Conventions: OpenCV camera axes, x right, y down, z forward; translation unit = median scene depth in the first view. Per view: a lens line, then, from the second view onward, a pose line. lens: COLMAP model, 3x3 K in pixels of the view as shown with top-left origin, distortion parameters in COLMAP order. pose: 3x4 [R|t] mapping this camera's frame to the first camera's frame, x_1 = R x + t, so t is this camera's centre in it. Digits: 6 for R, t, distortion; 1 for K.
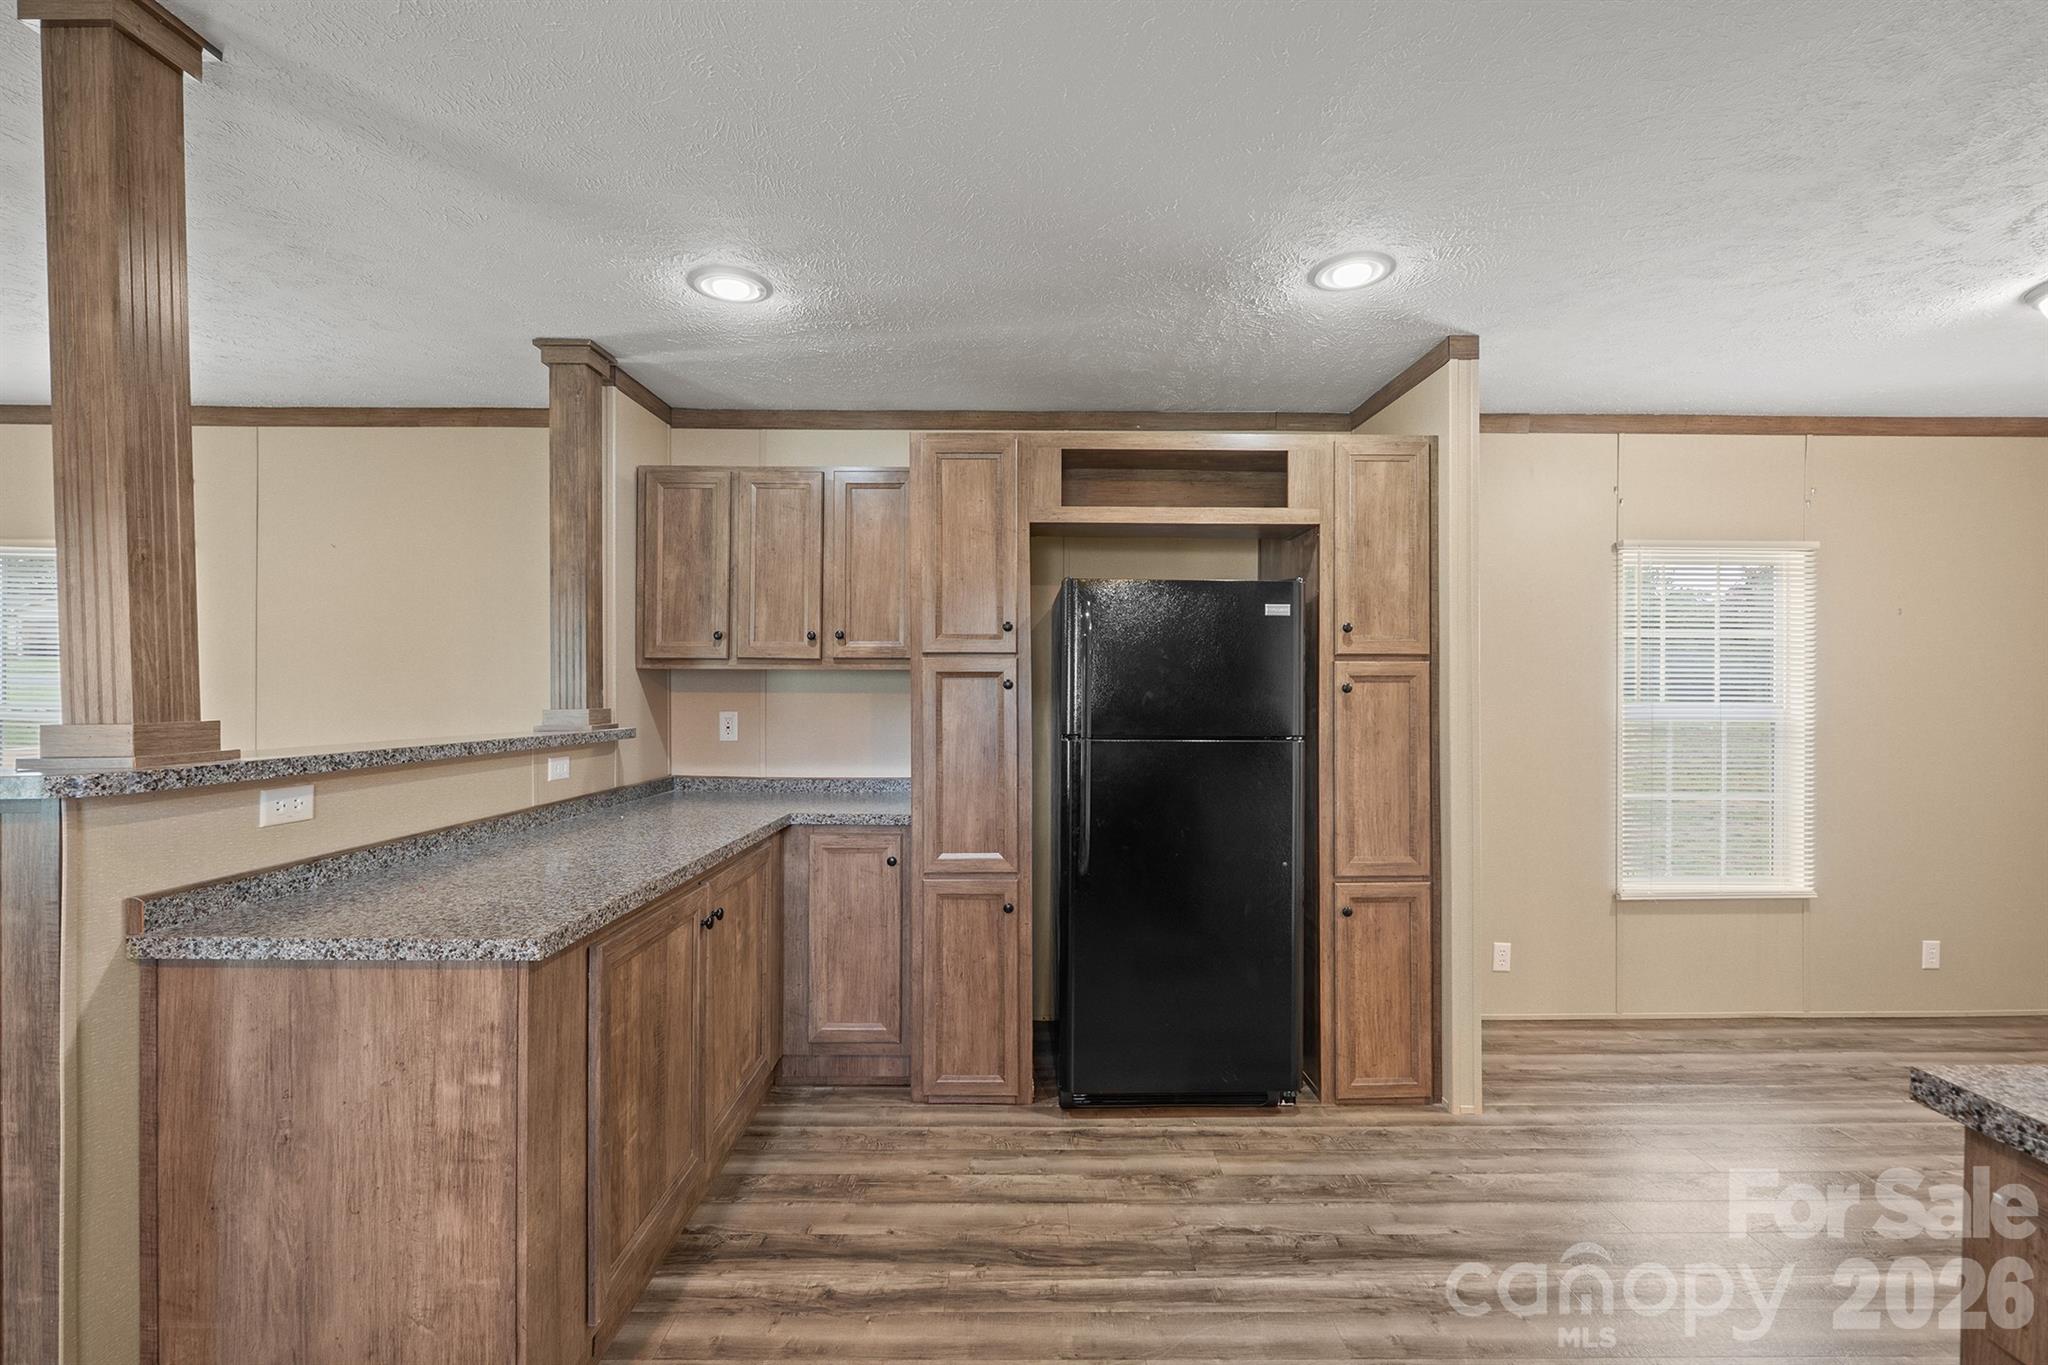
lens RADIAL K [[869.3, 0, 1018.3], [0, 869.3, 683.4], [0, 0, 1]] dist [-0.008147, 0.000800]
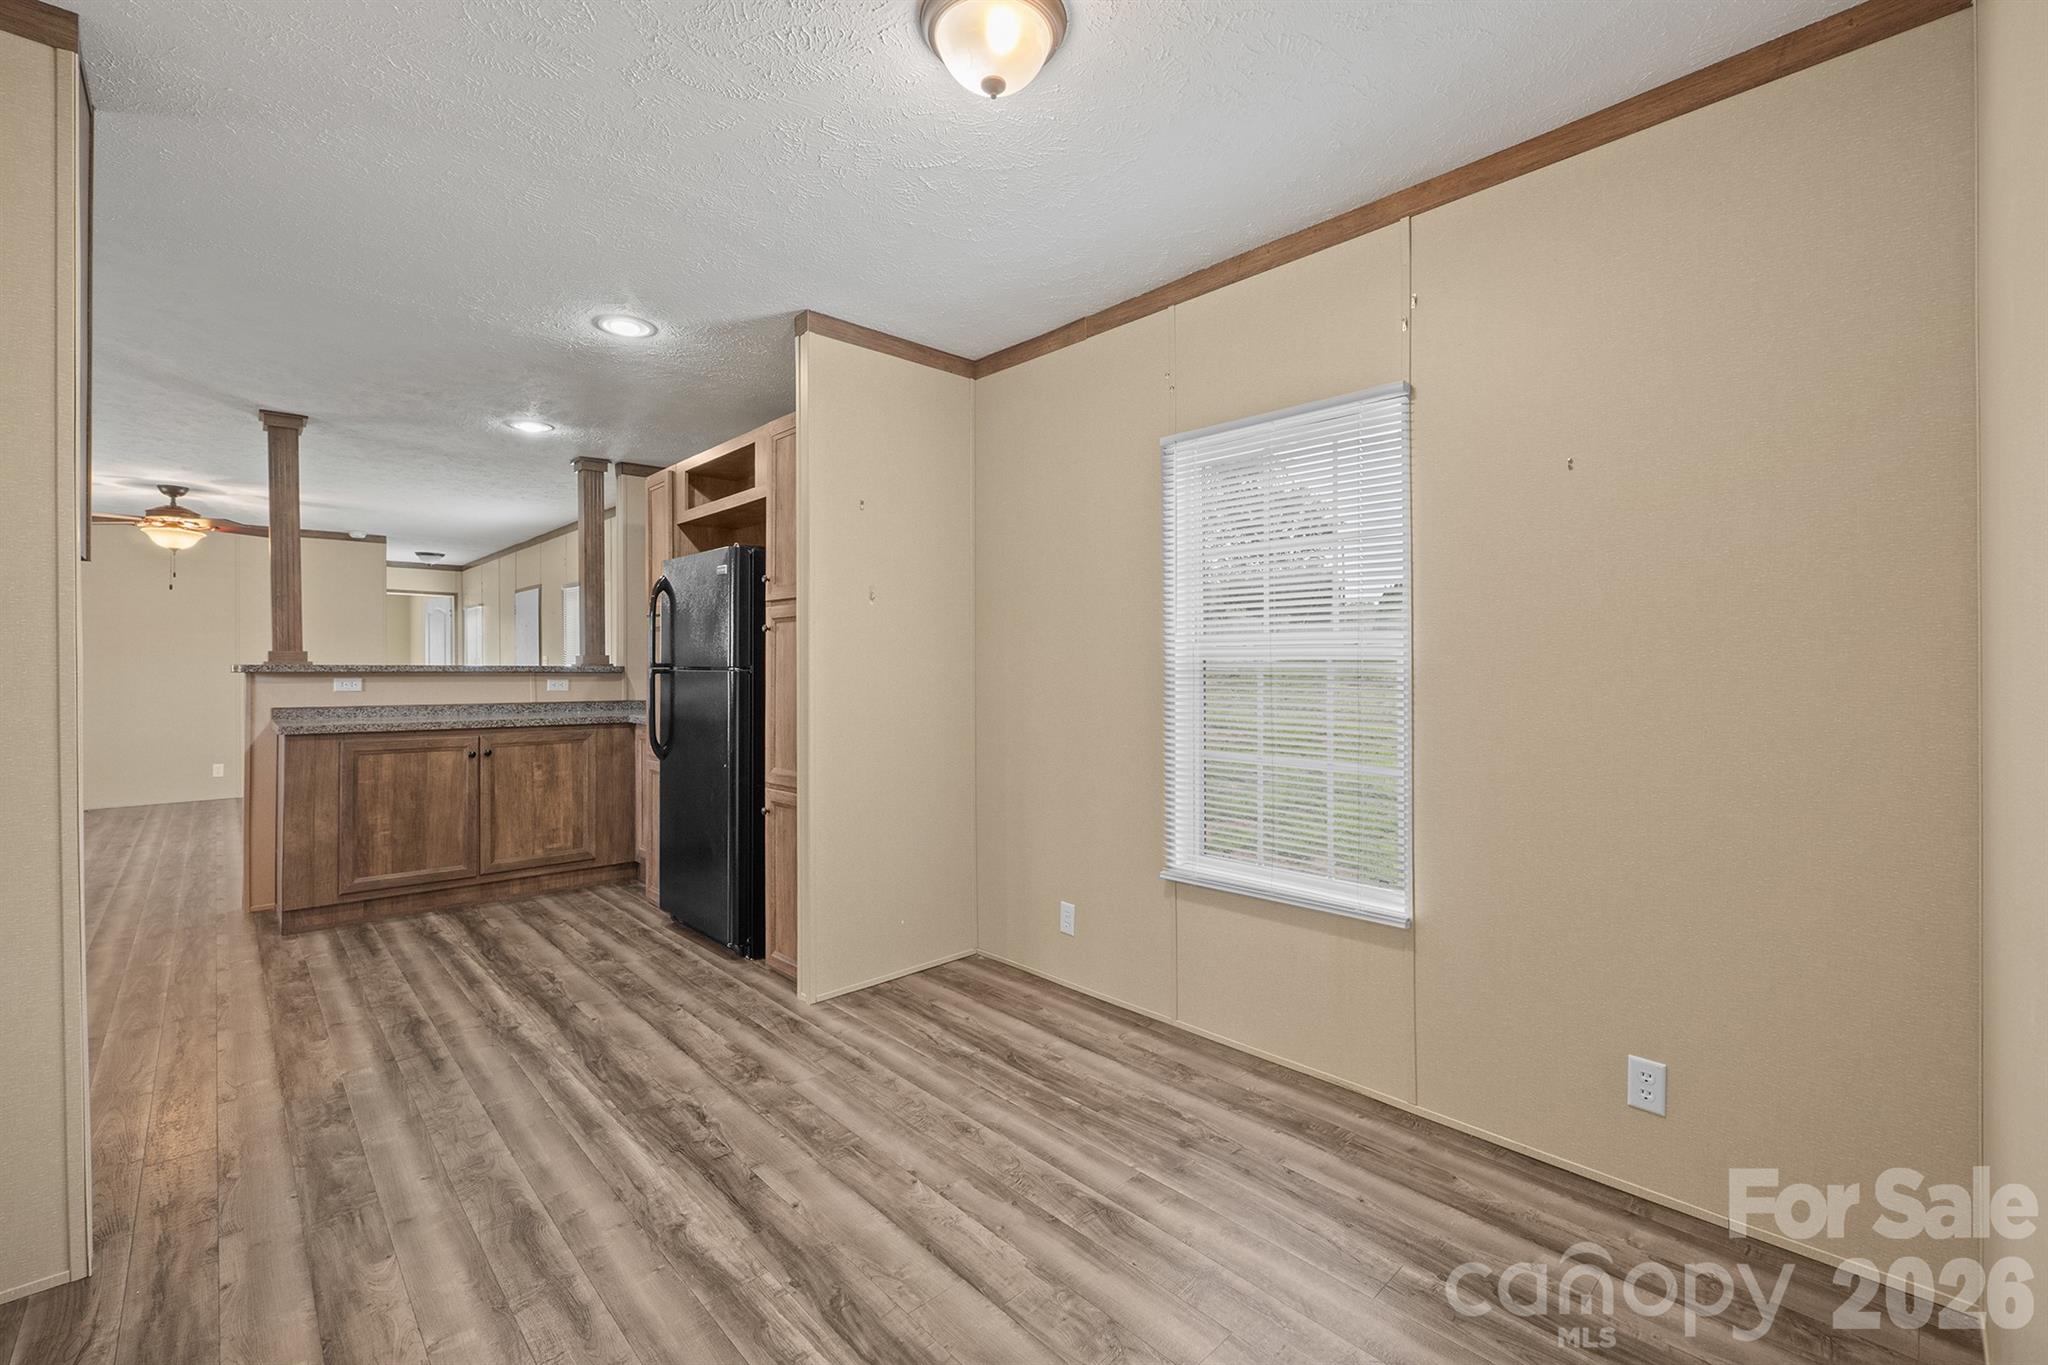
lens RADIAL K [[869.3, 0, 1019.2], [0, 869.3, 635.4], [0, 0, 1]] dist [-0.008147, 0.000800]
pose [[0.673315, -0.031741, -0.738675, 1.520731], [0.013937, 0.999445, -0.030242, 0.058322], [0.739225, 0.010067, 0.673383, 0.433194]]
